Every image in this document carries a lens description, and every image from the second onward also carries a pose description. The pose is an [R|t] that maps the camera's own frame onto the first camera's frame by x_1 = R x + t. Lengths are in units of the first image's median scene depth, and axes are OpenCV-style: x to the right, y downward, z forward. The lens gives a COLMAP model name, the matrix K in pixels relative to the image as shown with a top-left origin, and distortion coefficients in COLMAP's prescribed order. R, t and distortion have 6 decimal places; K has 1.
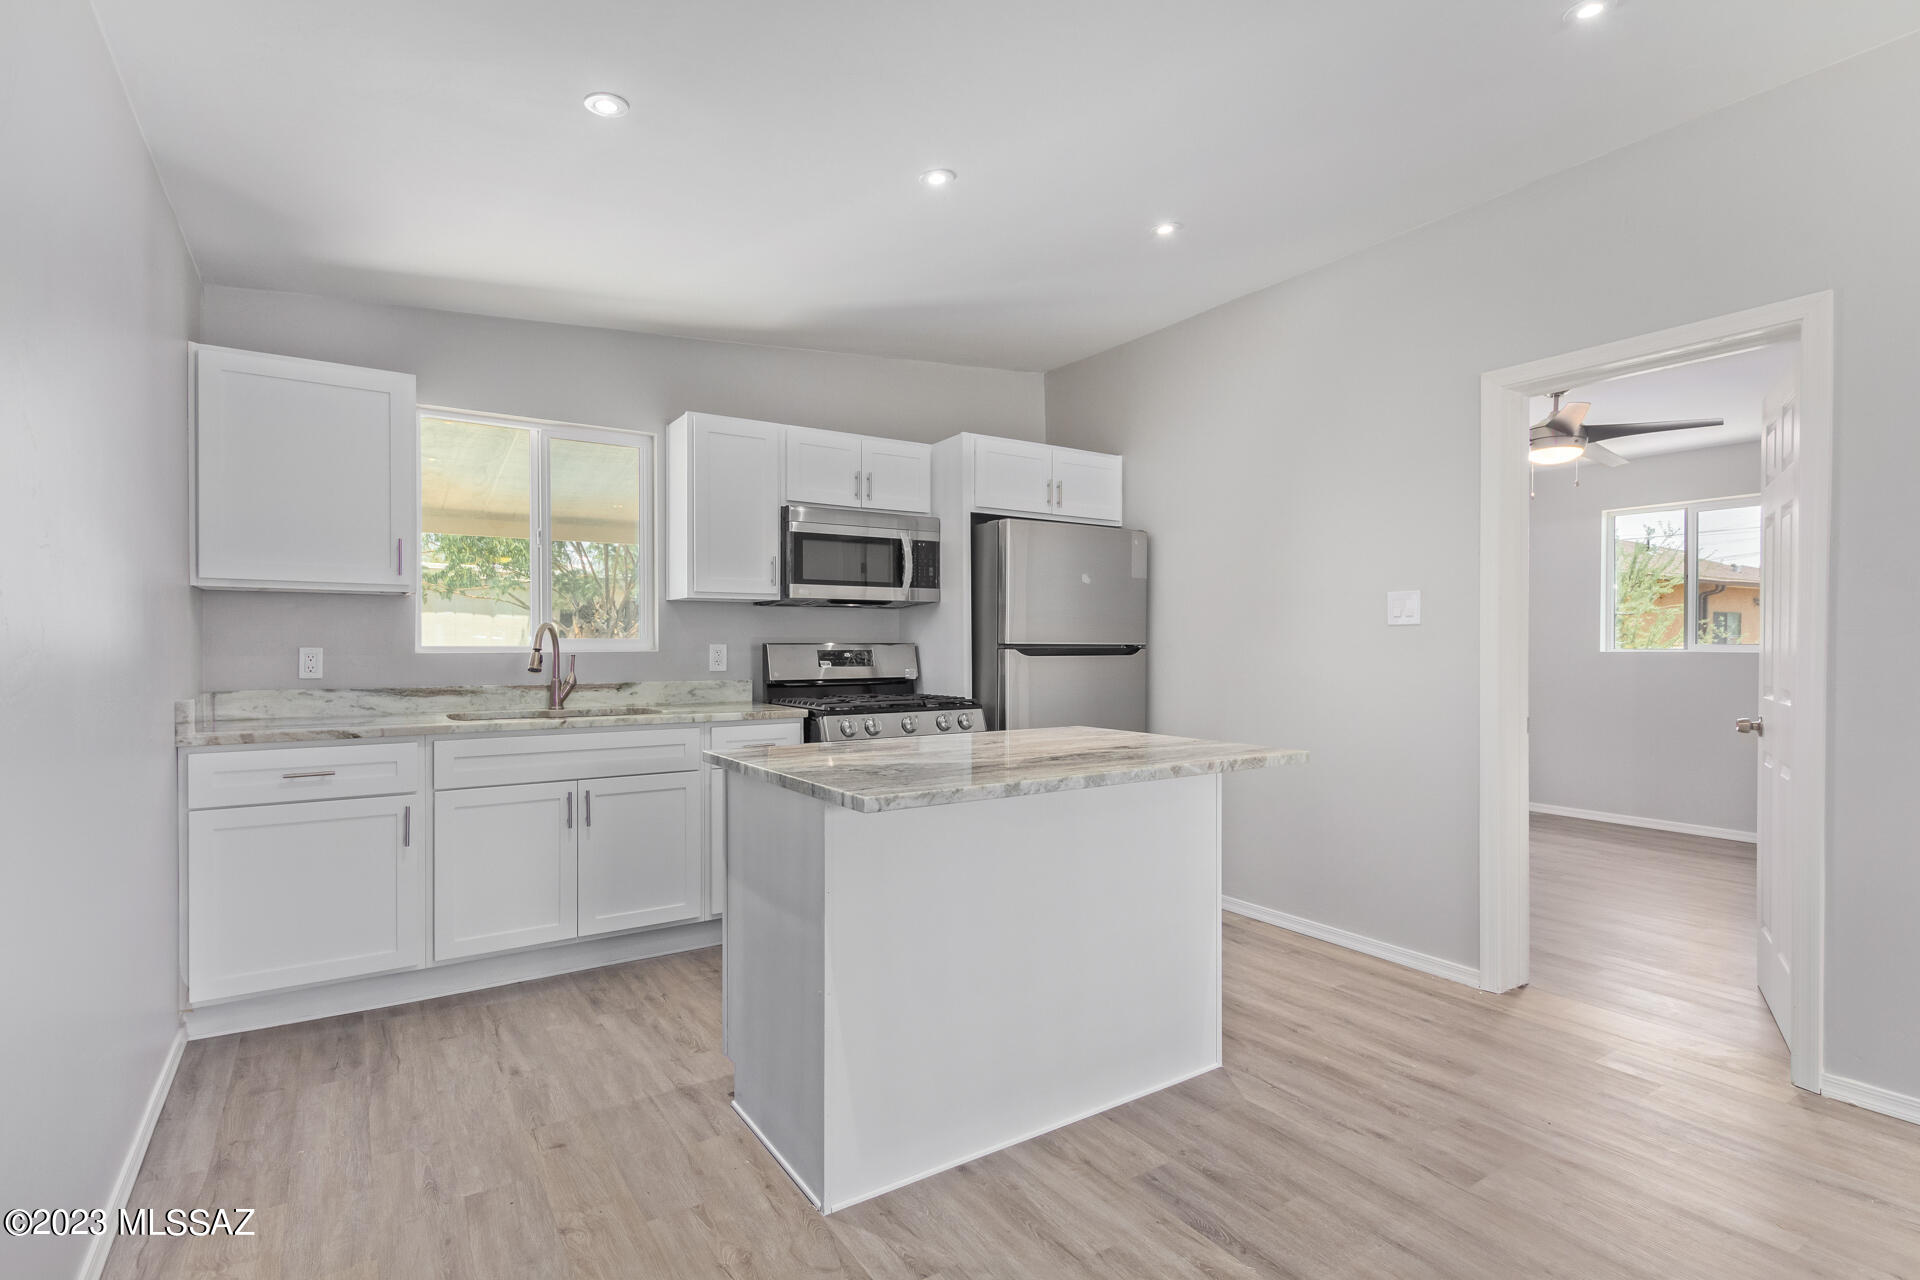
lens RADIAL K [[928.9, 0, 969.5], [0, 928.9, 644.1], [0, 0, 1]] dist [0.017266, -0.008889]
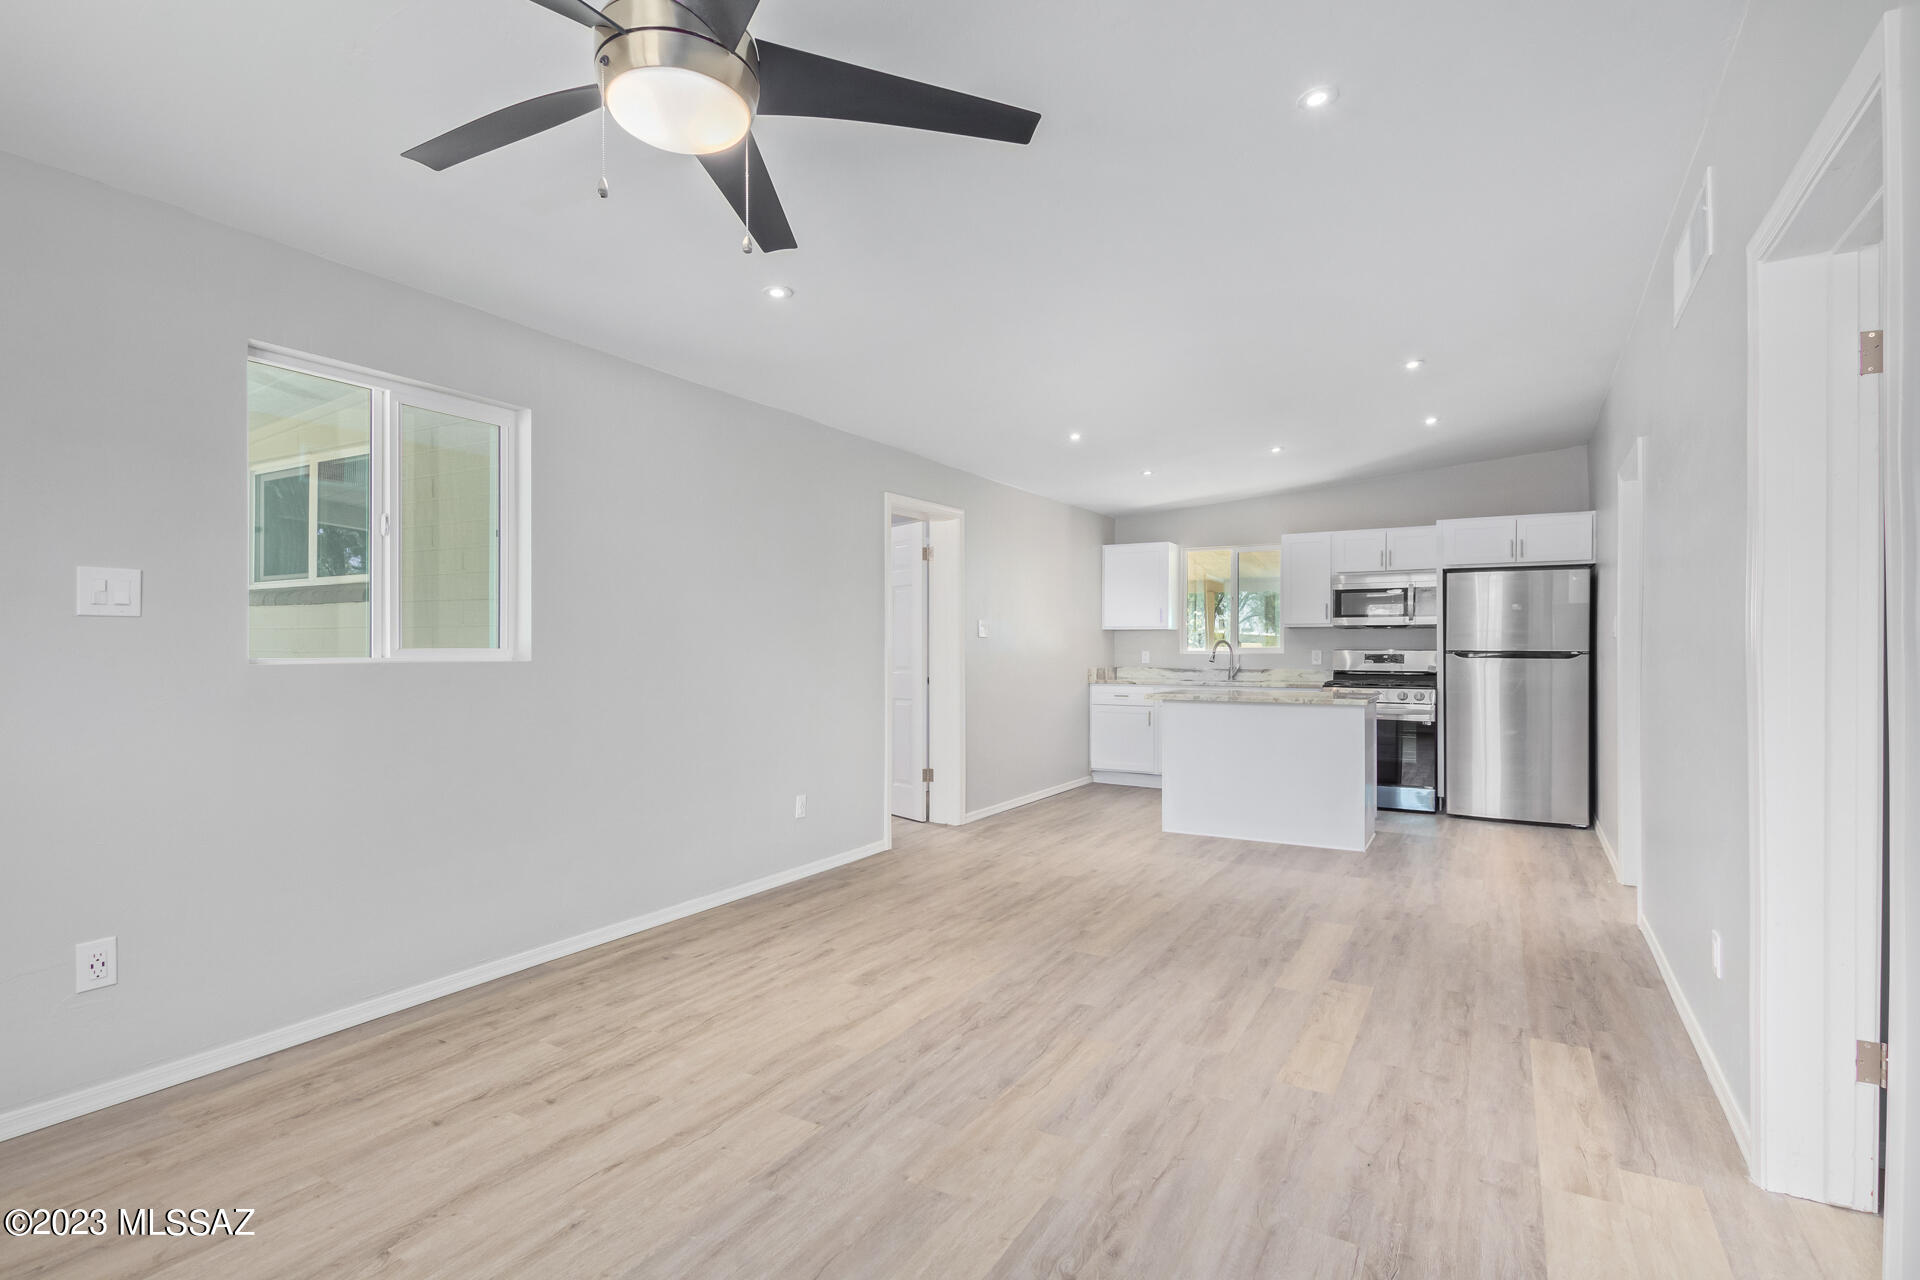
lens RADIAL K [[928.9, 0, 967.7], [0, 928.9, 648.9], [0, 0, 1]] dist [0.017266, -0.008889]
pose [[0.443596, 0.000397, -0.896227, 1.166287], [-0.001744, 0.999998, -0.000421, -0.000949], [0.896225, 0.001750, 0.443596, -0.485977]]
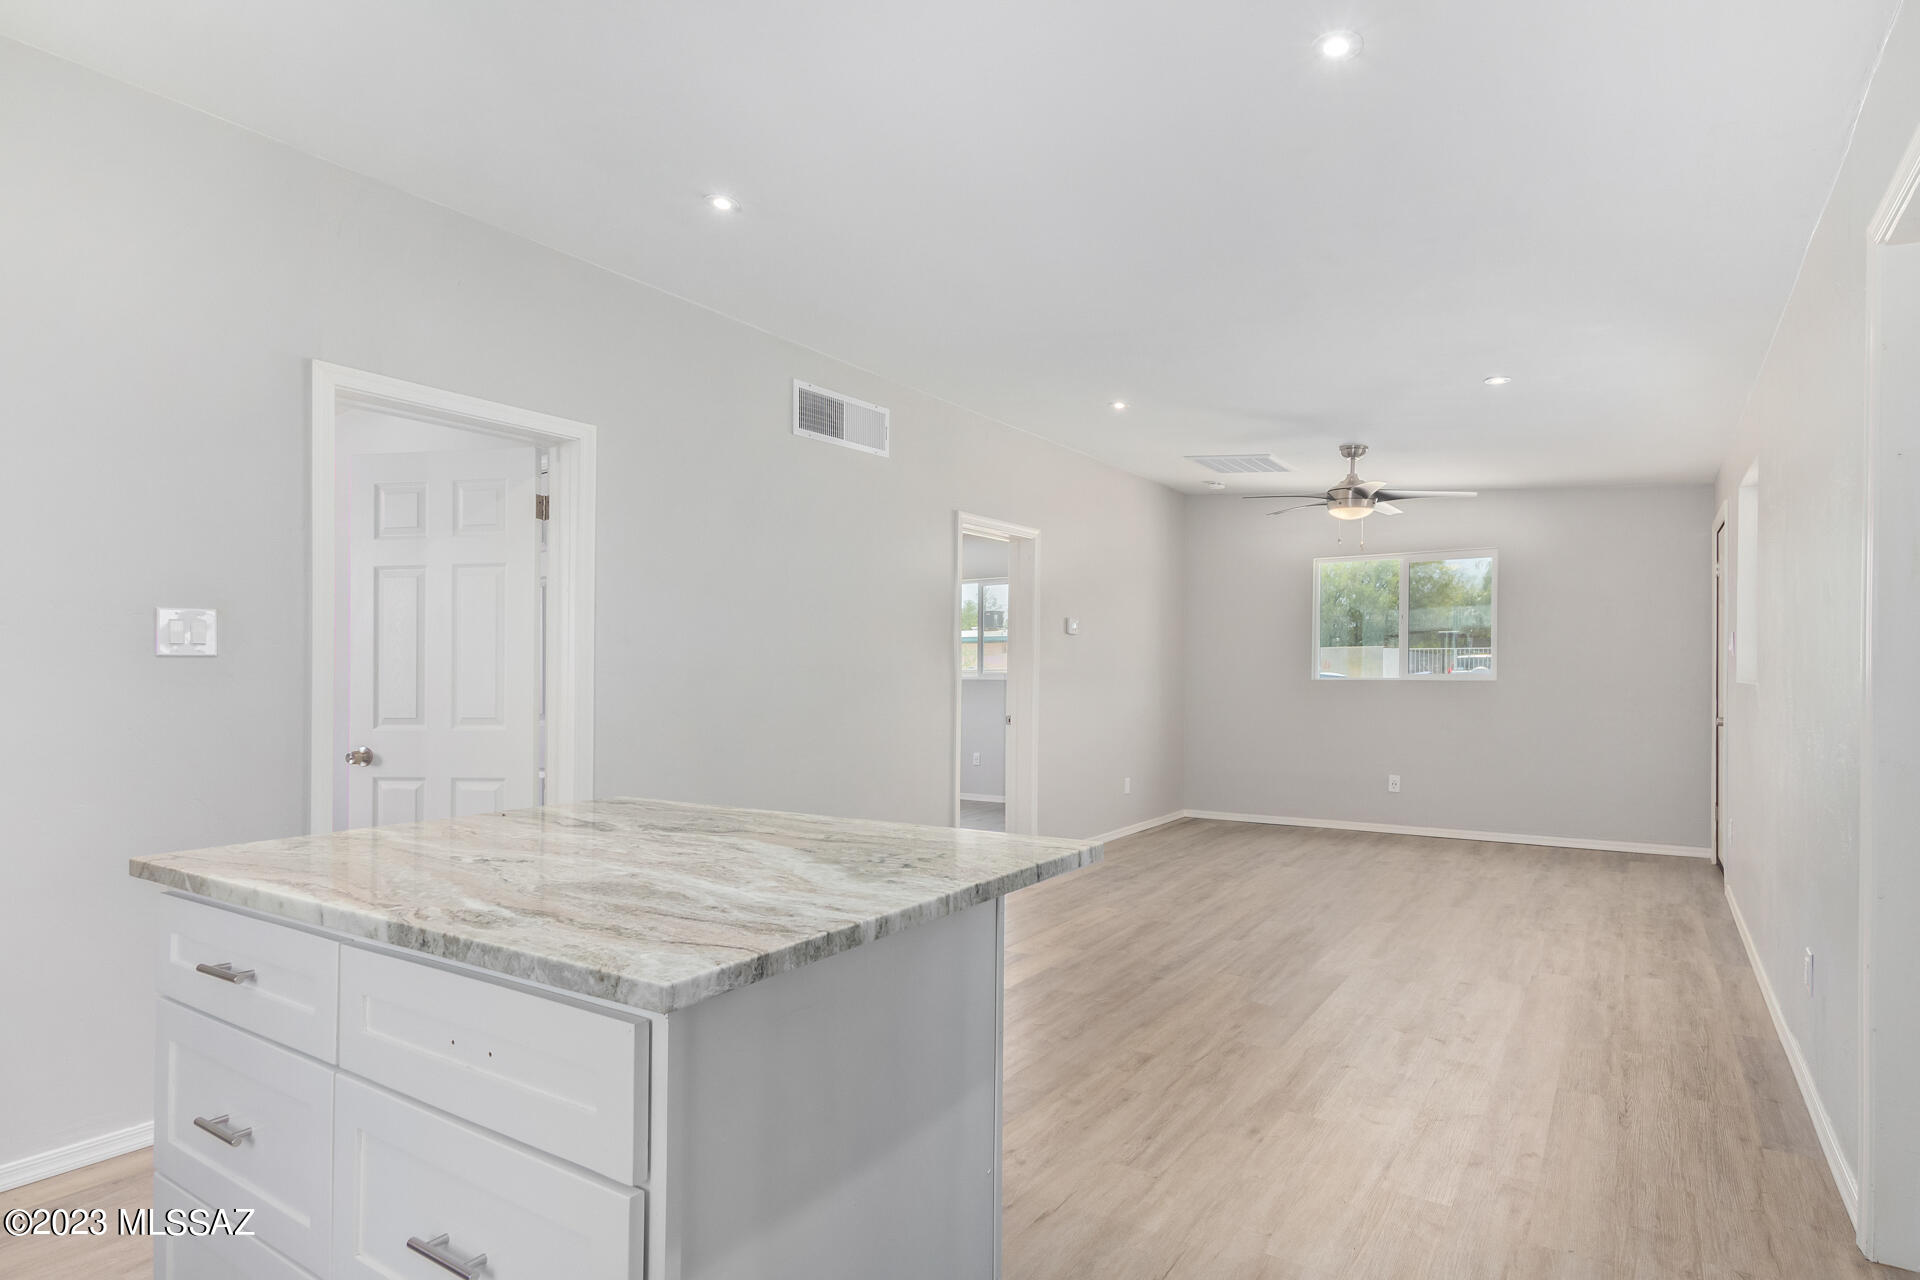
lens RADIAL K [[973.4, 0, 1016.6], [0, 973.4, 694.7], [0, 0, 1]] dist [0.016534, 0.000398]
pose [[-0.401602, -0.018112, 0.915635, -0.422512], [0.003226, 0.999770, 0.021191, -0.004296], [-0.915809, 0.011464, -0.401451, 0.635972]]
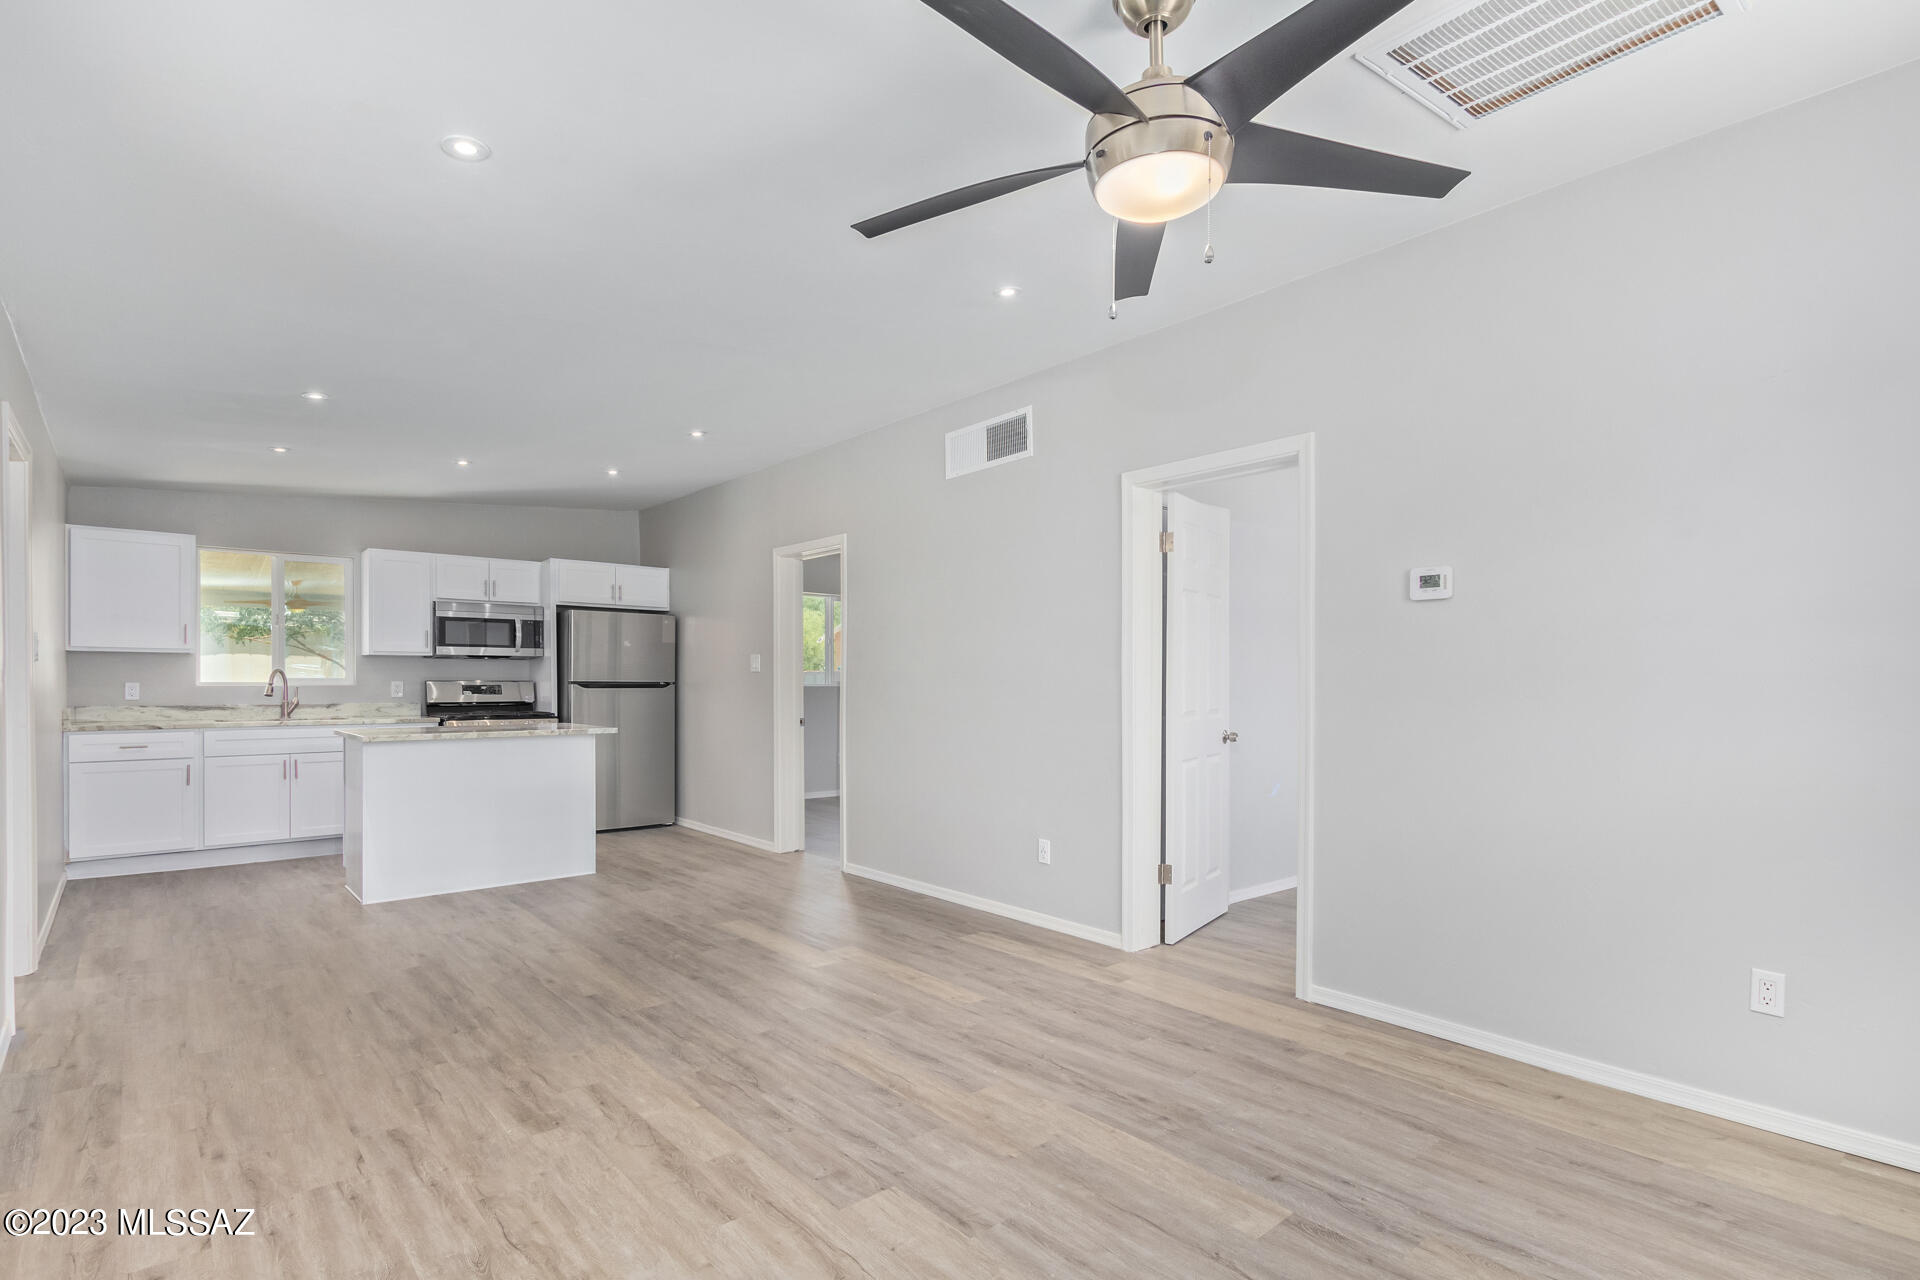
lens RADIAL K [[928.9, 0, 962.9], [0, 928.9, 681.9], [0, 0, 1]] dist [0.017266, -0.008889]
pose [[0.991577, 0.002041, 0.129504, 0.563641], [-0.002019, 0.999998, -0.000302, -0.000523], [-0.129504, 0.000038, 0.991579, -0.864936]]
